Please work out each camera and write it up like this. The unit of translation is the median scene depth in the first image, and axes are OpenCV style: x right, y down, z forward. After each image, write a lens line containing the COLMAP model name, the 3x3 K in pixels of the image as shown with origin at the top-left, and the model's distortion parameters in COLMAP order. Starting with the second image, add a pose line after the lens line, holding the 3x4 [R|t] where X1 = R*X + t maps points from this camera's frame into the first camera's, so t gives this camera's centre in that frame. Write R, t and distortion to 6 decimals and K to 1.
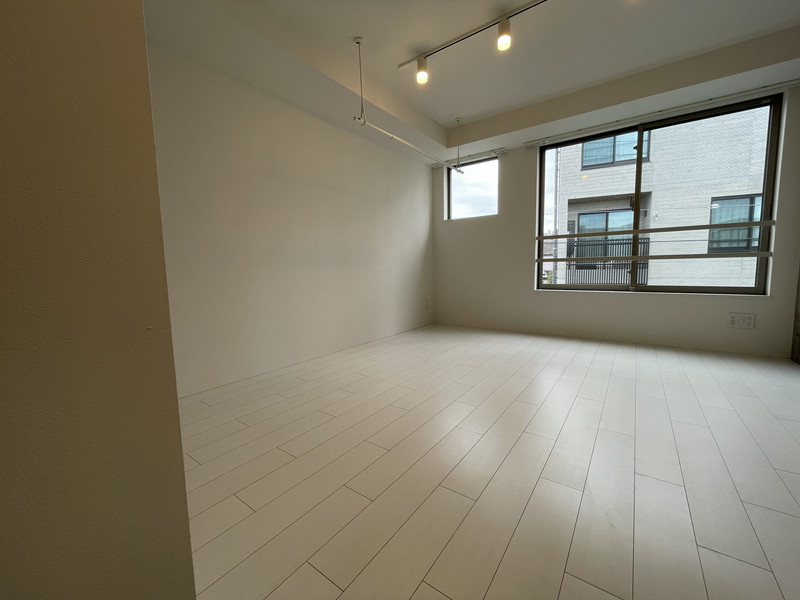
lens RADIAL K [[322.9, 0, 400.0], [0, 322.9, 300.0], [0, 0, 1]] dist [-0.001228, -0.000334]
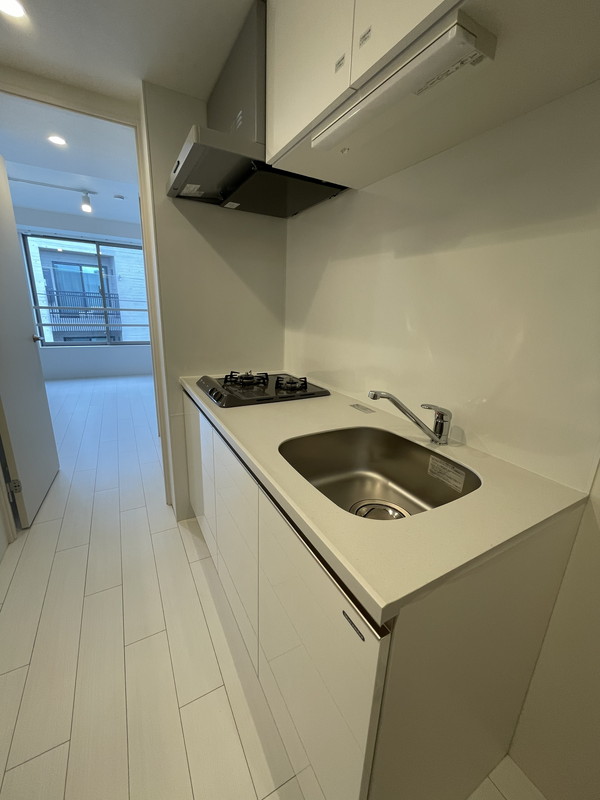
lens RADIAL K [[322.9, 0, 300.0], [0, 322.9, 400.0], [0, 0, 1]] dist [-0.001228, -0.000334]
pose [[0.420392, -0.215995, 0.881259, -0.123904], [0.044031, 0.974964, 0.217957, -0.028475], [-0.906274, -0.052825, 0.419378, -0.184685]]
